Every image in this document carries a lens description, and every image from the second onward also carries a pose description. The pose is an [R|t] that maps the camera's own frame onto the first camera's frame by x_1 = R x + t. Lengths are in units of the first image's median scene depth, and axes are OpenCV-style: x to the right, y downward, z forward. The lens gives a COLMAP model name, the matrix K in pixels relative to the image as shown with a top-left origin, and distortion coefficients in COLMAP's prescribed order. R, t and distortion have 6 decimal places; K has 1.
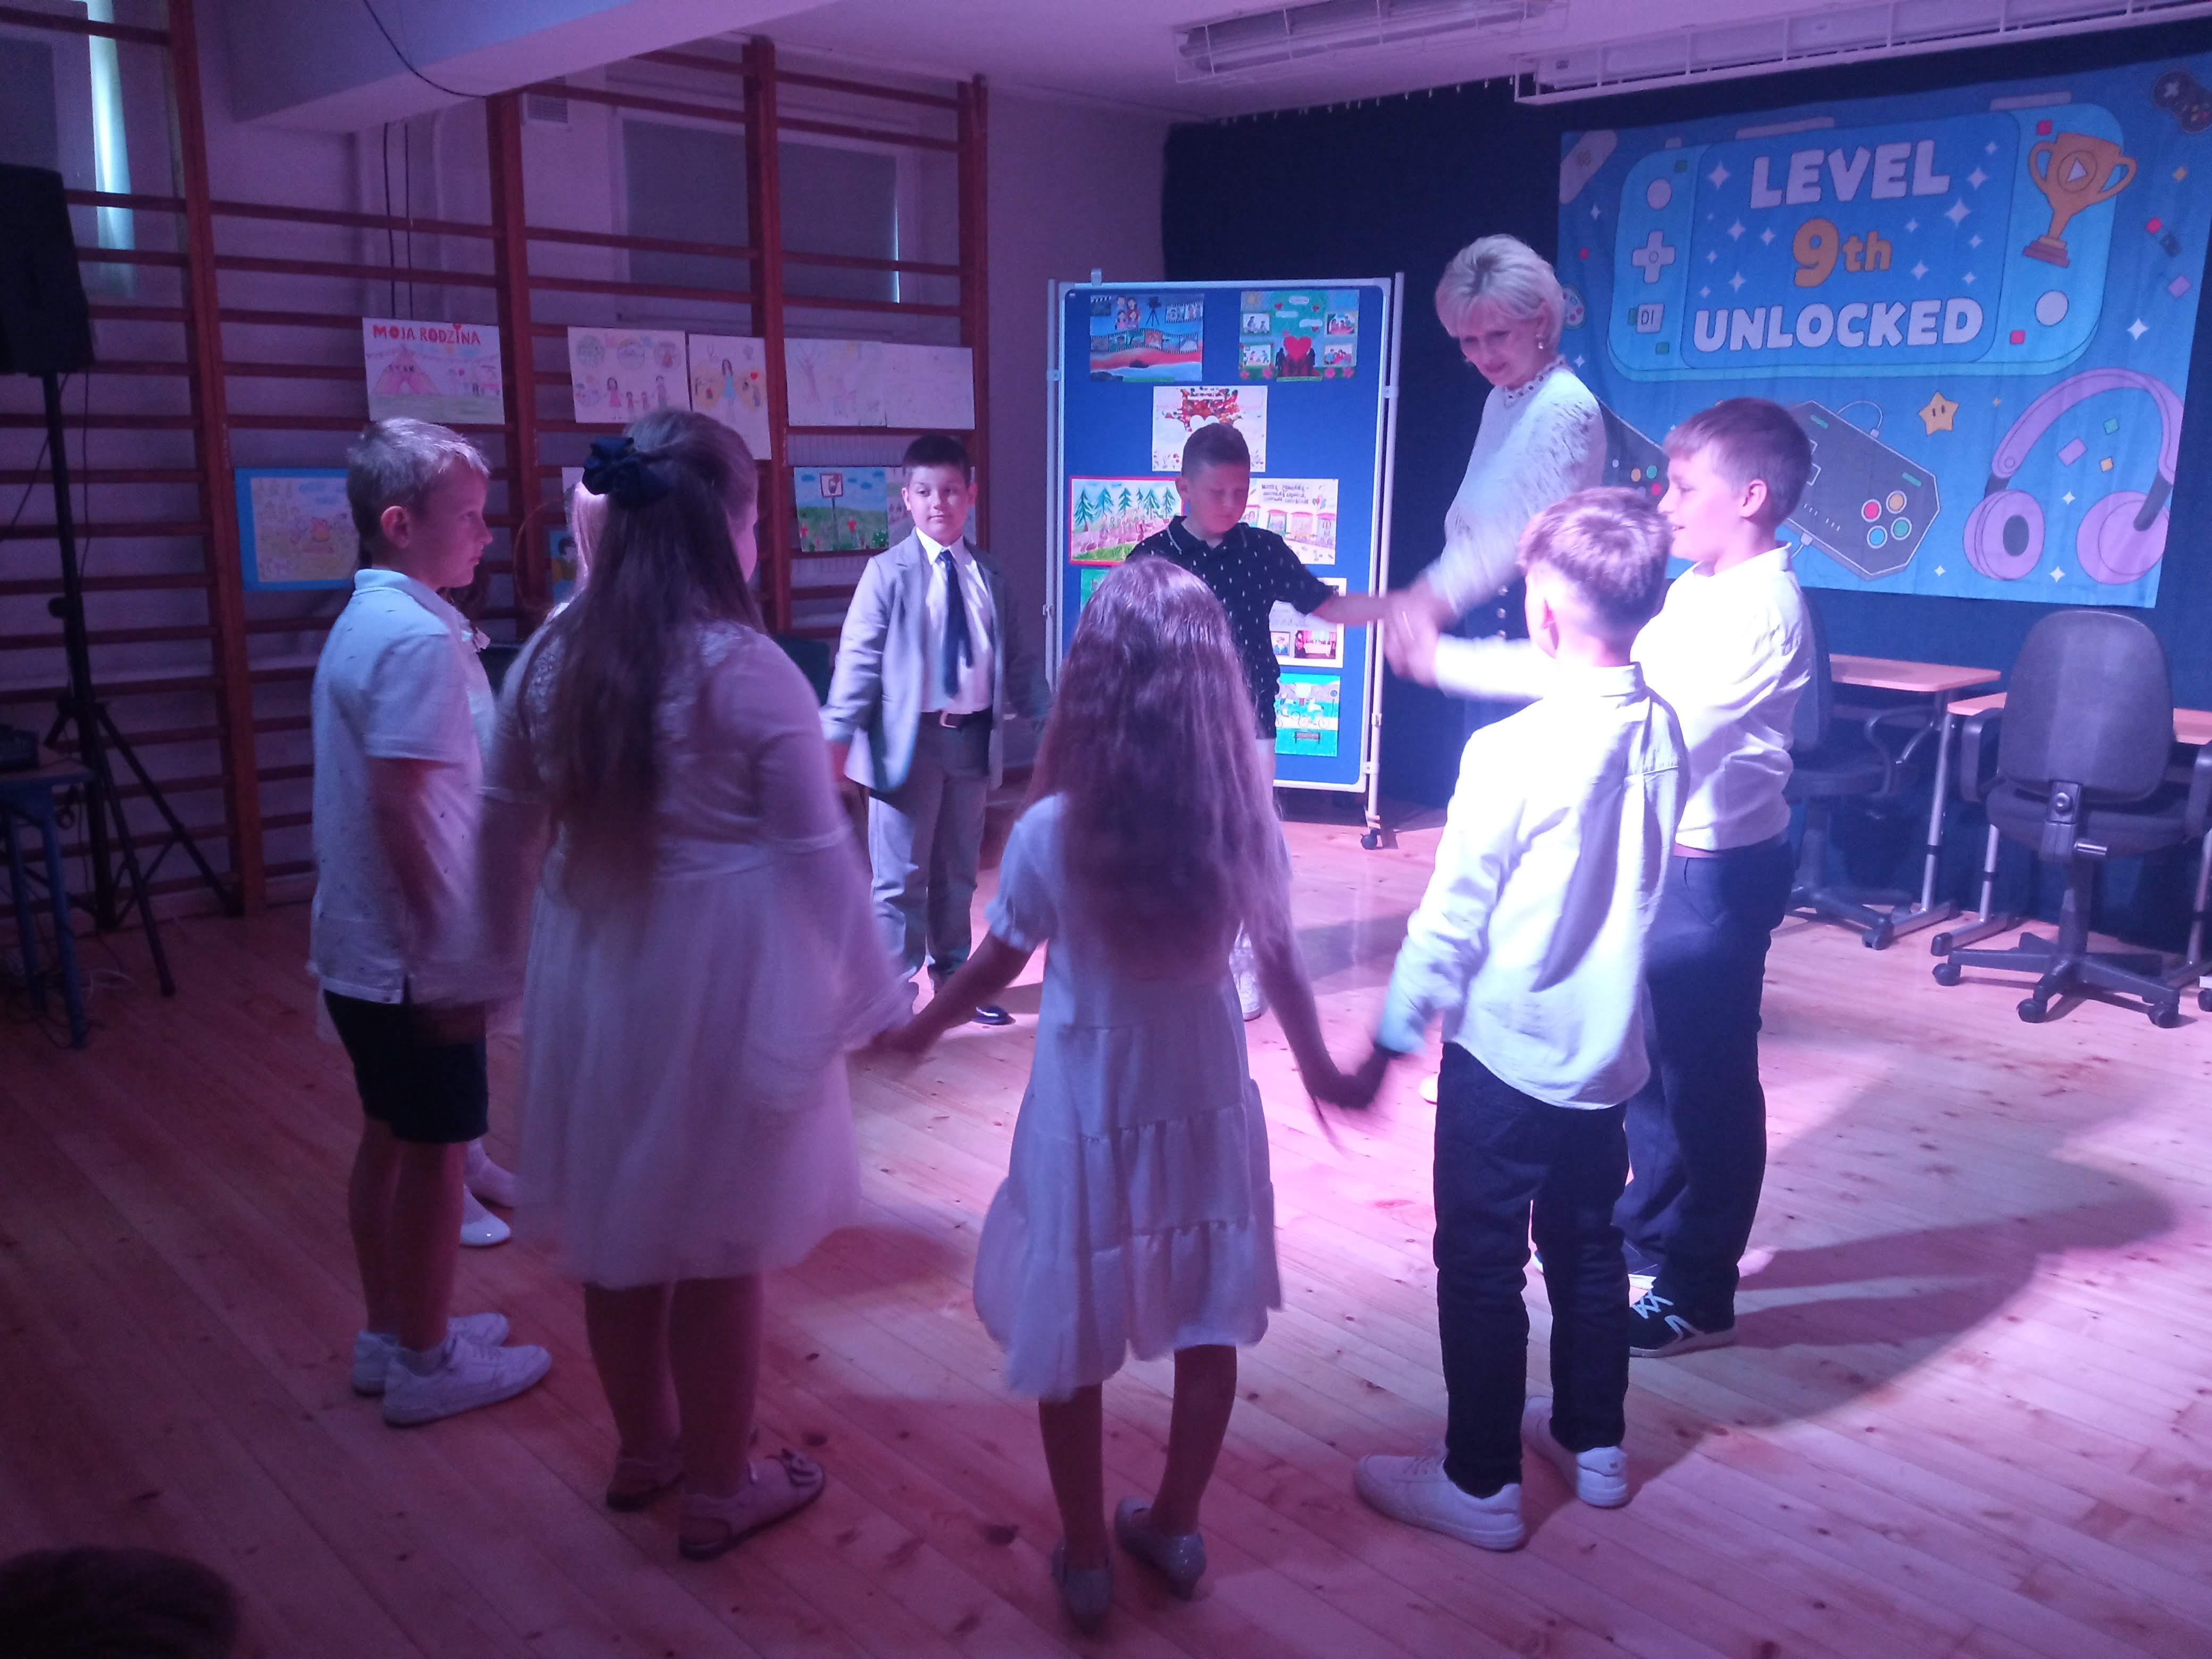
lens RADIAL K [[1814.5, 0, 1106.0], [0, 1814.5, 829.5], [0, 0, 1]] dist [0.122349, -0.221012]
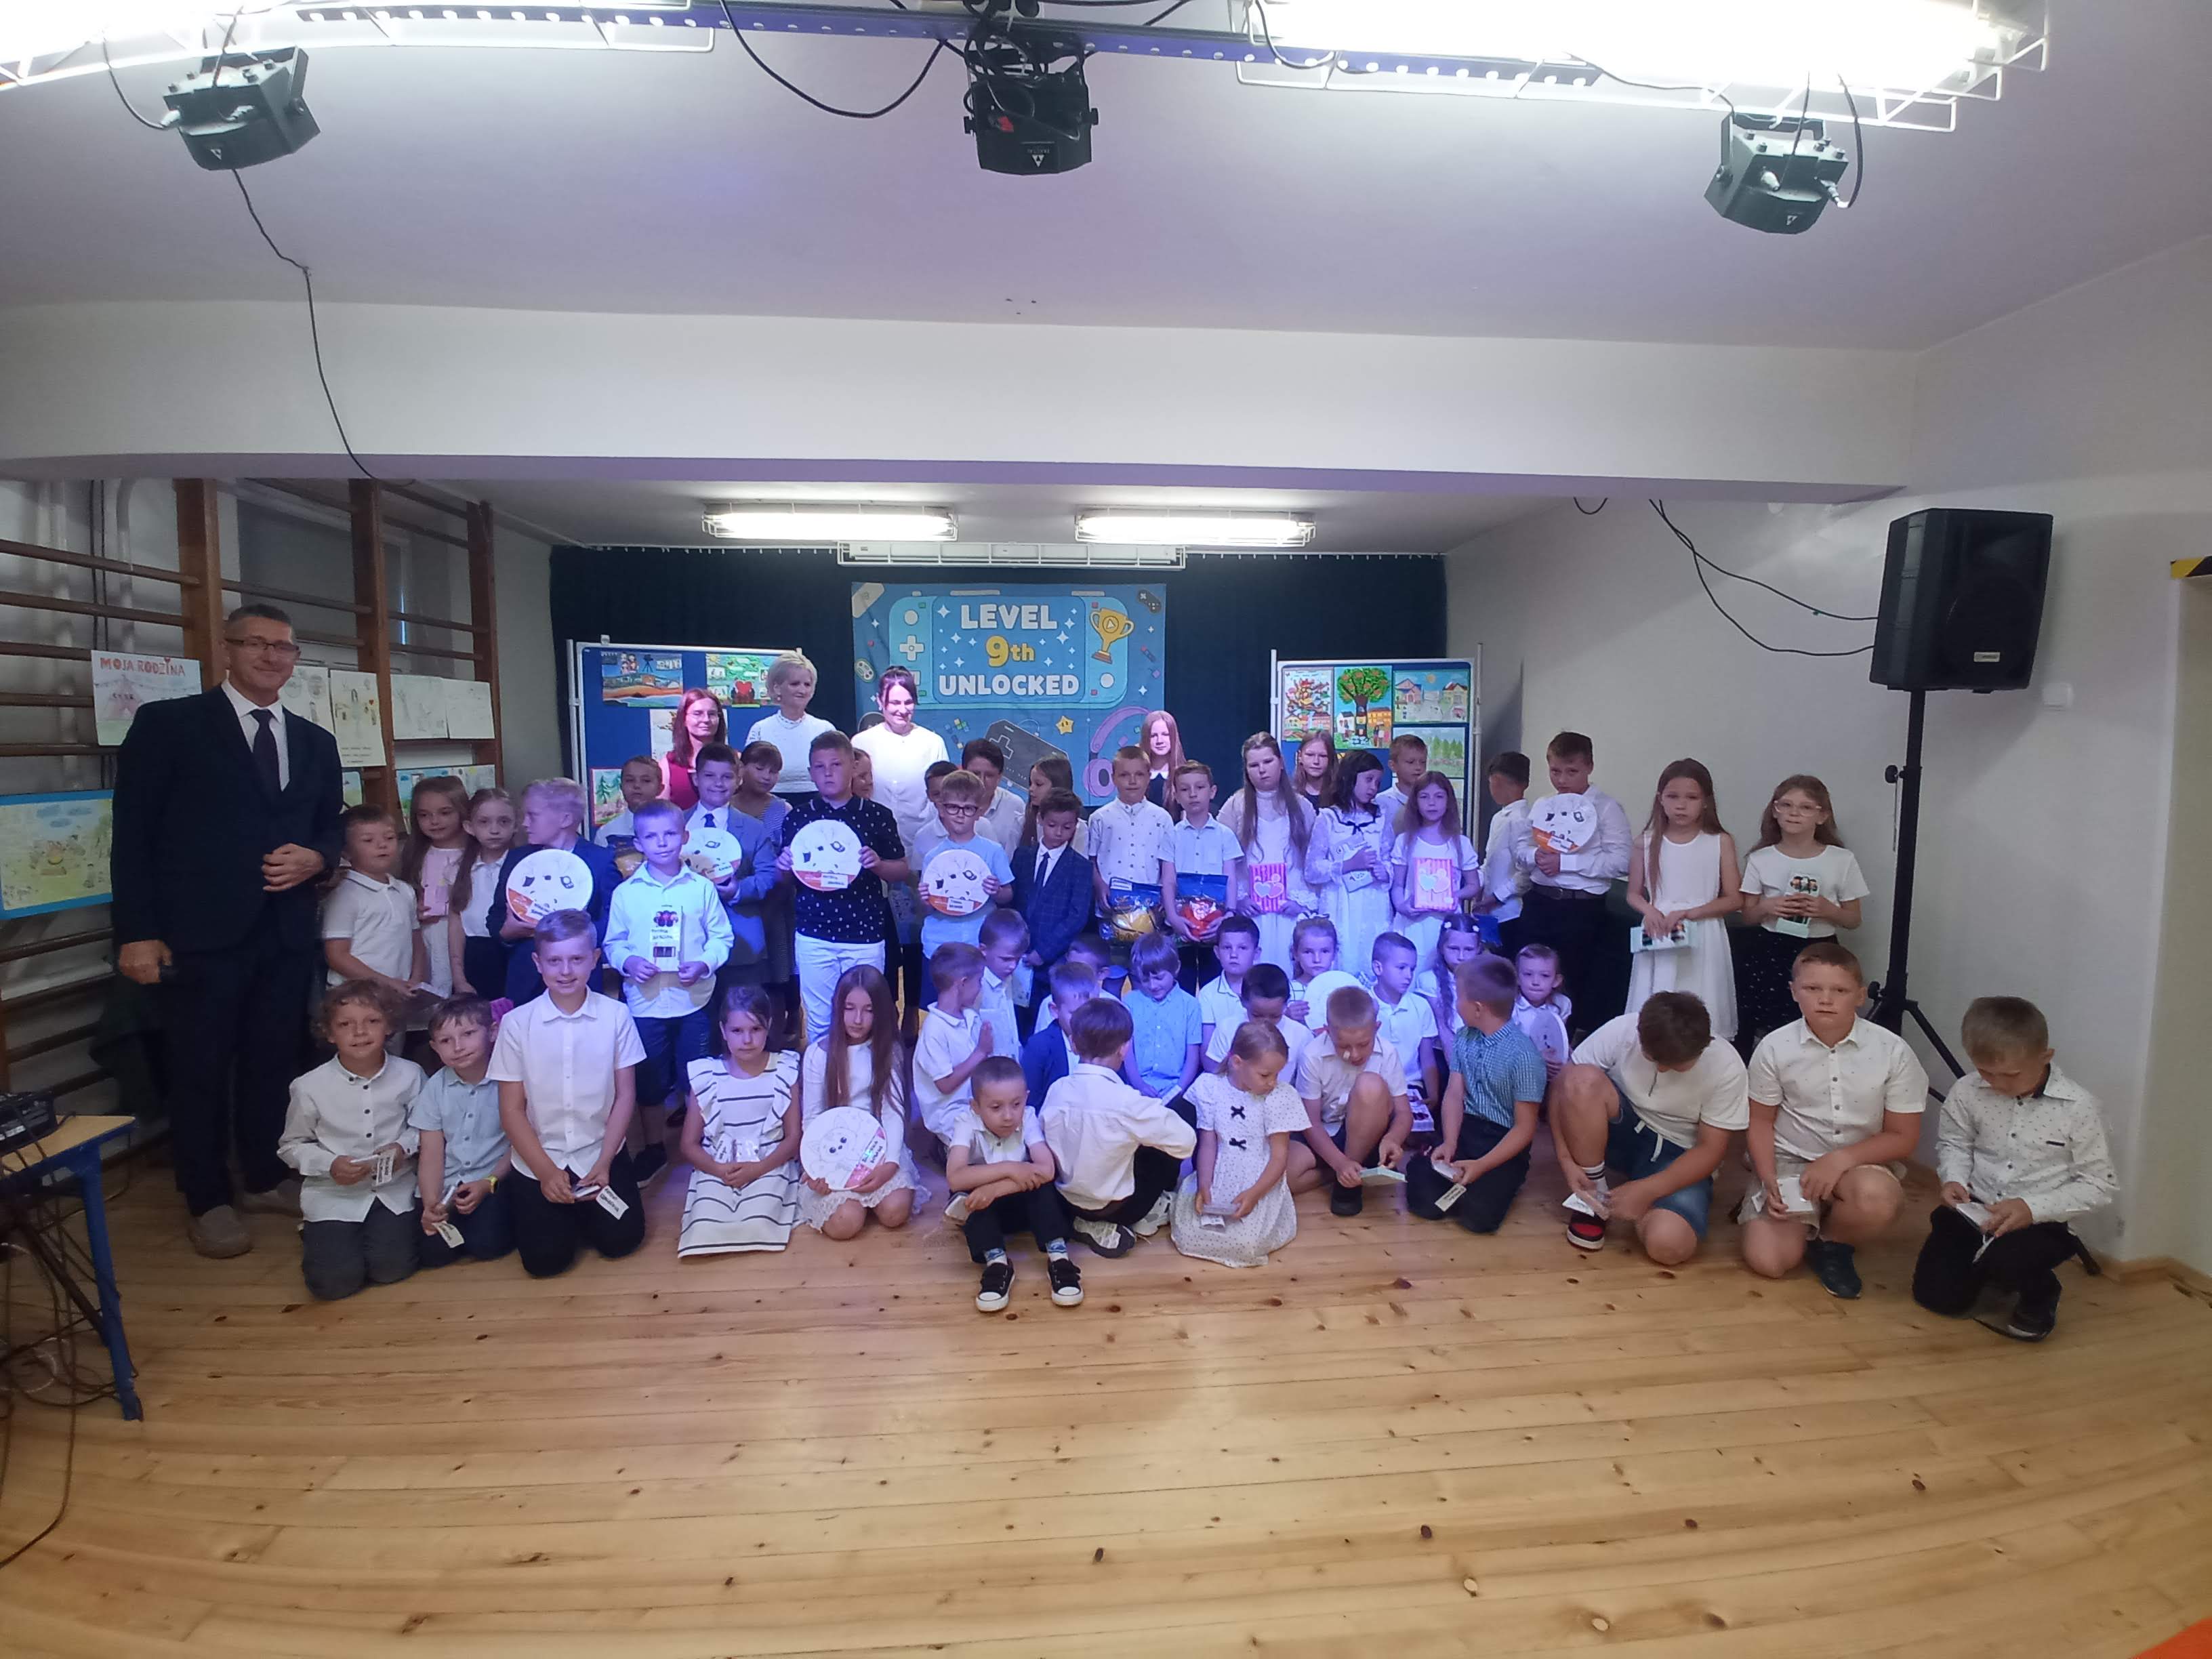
lens RADIAL K [[1022.4, 0, 1110.2], [0, 1022.4, 805.1], [0, 0, 1]] dist [-0.056213, 0.042109]
pose [[0.628407, -0.068834, 0.774833, -0.464041], [0.174729, 0.983114, -0.054372, -0.054418], [-0.758007, 0.169554, 0.629823, 0.201313]]
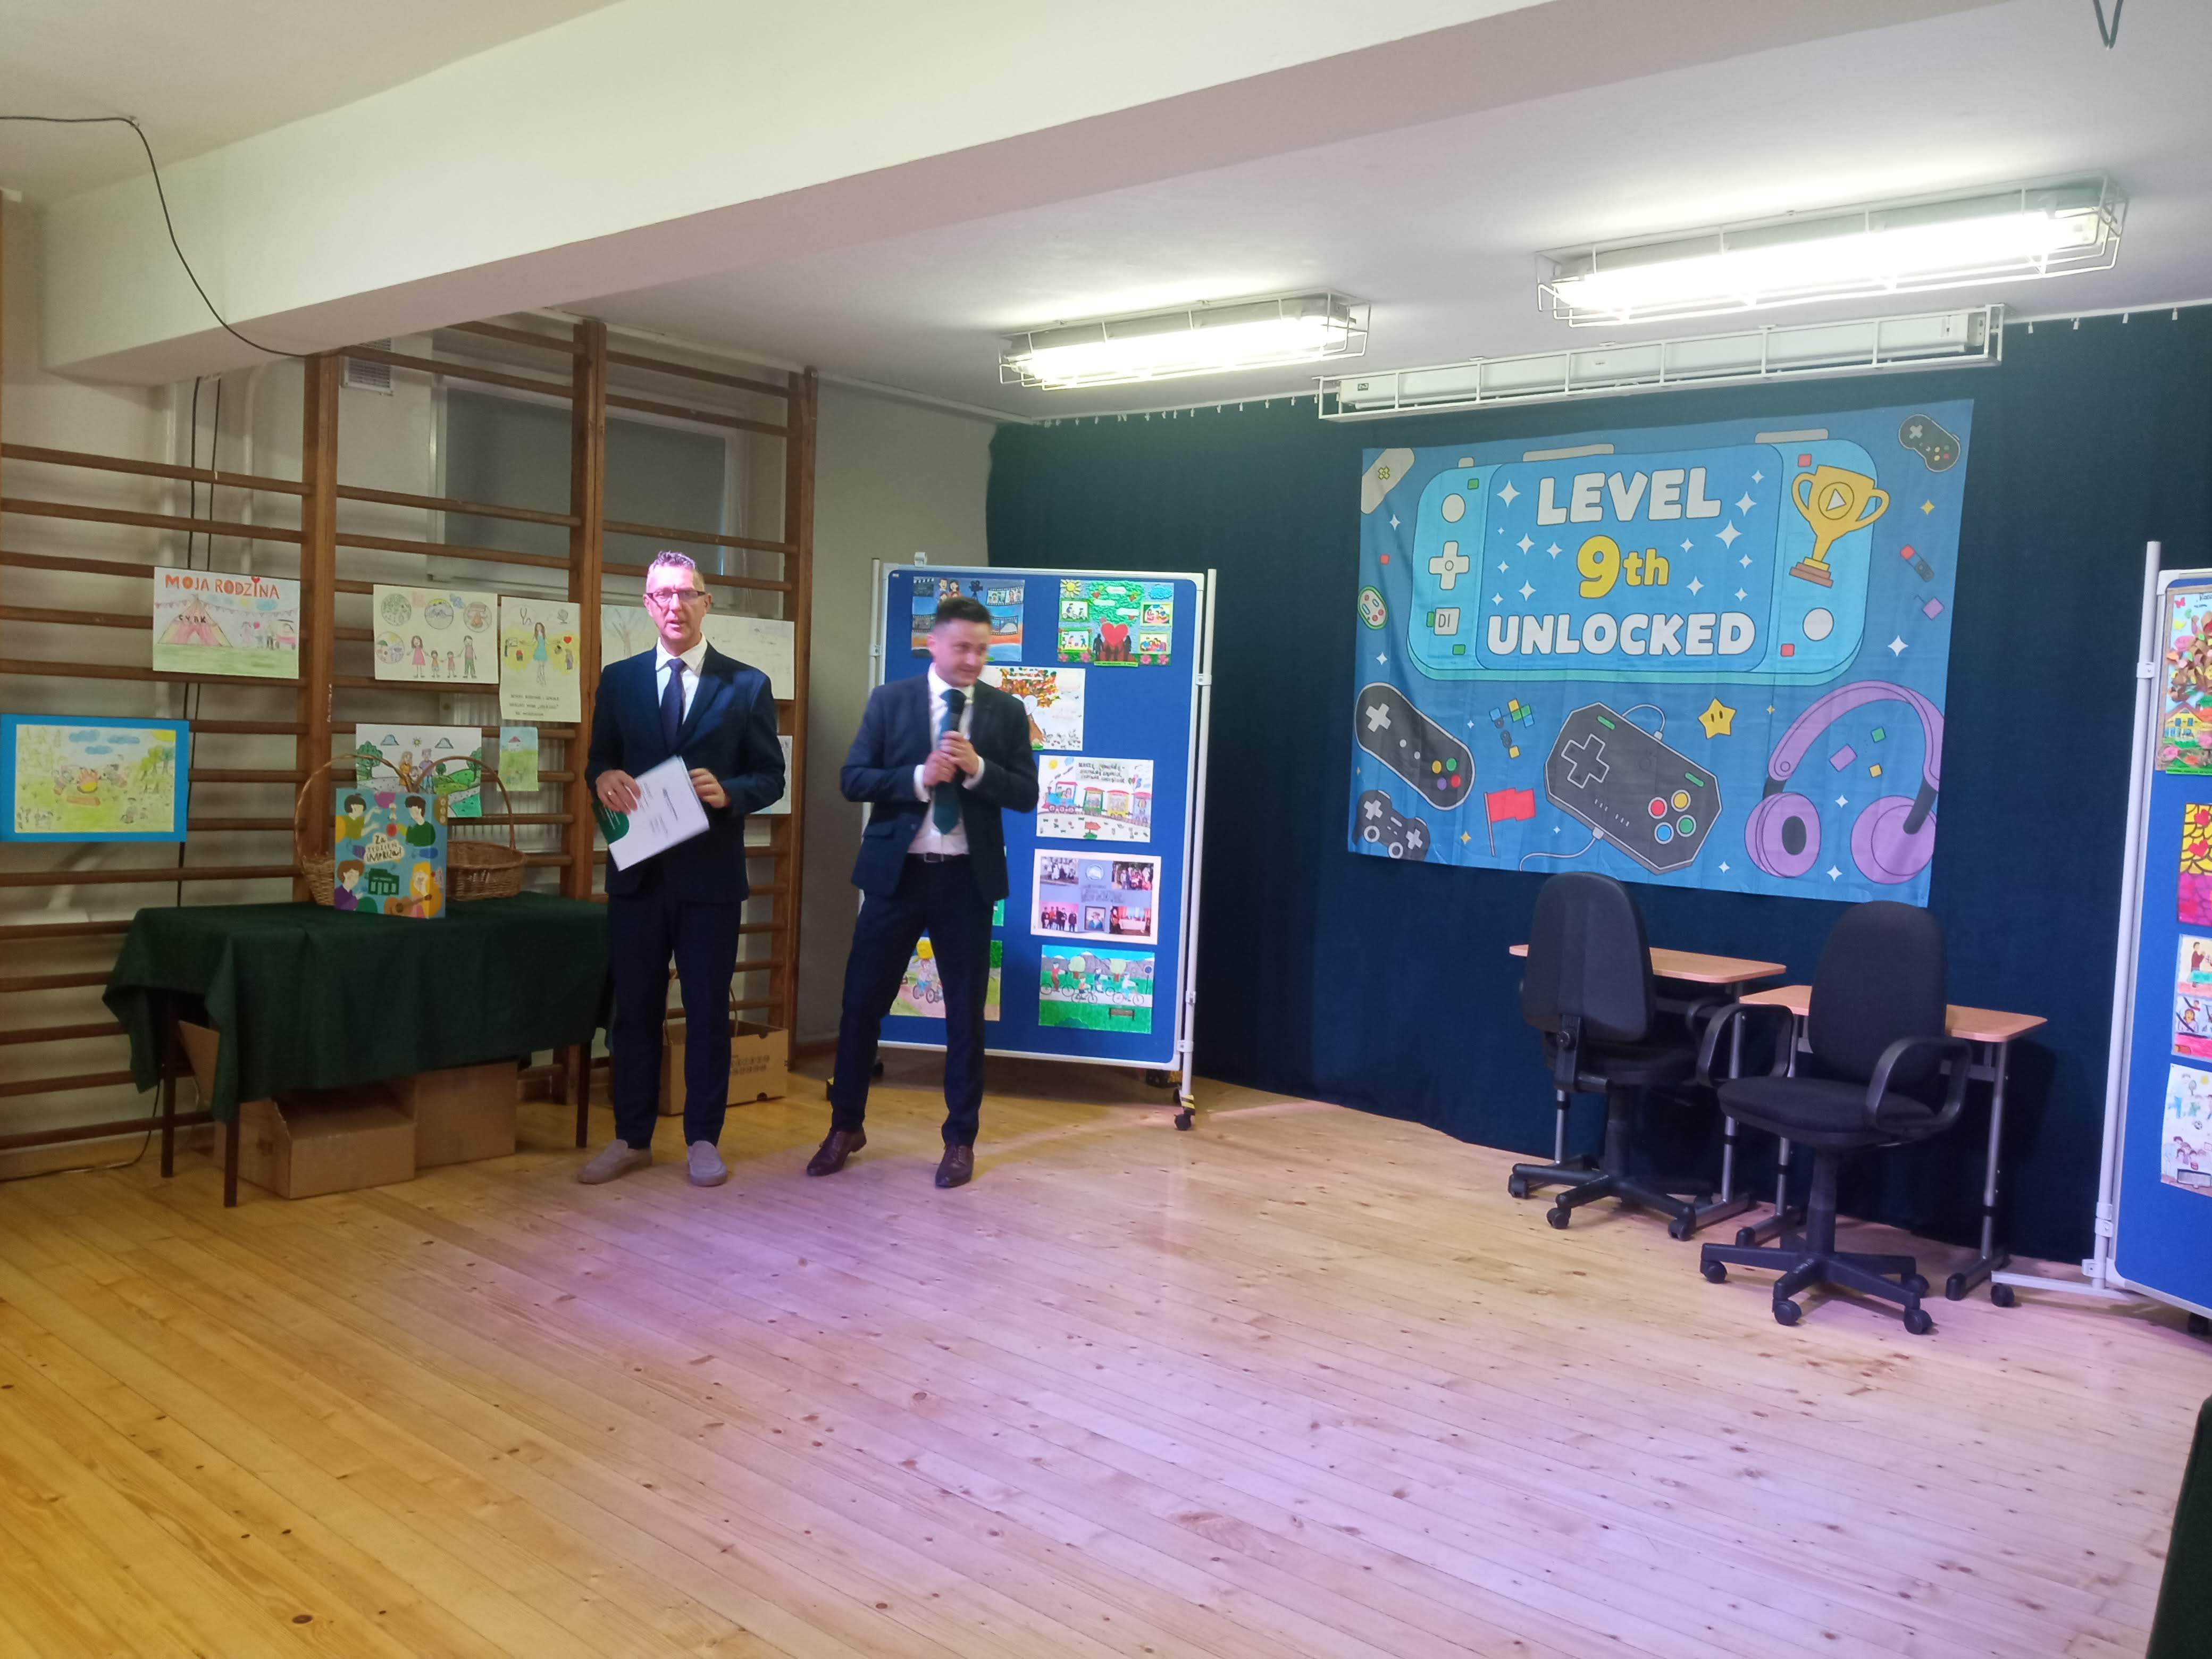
lens RADIAL K [[1793.9, 0, 1106.9], [0, 1793.9, 839.8], [0, 0, 1]] dist [0.122547, -0.233304]
pose [[0.995029, 0.027292, 0.095769, 0.007858], [-0.013064, 0.989175, -0.146156, -0.001416], [-0.098721, 0.144179, 0.984615, 0.025350]]
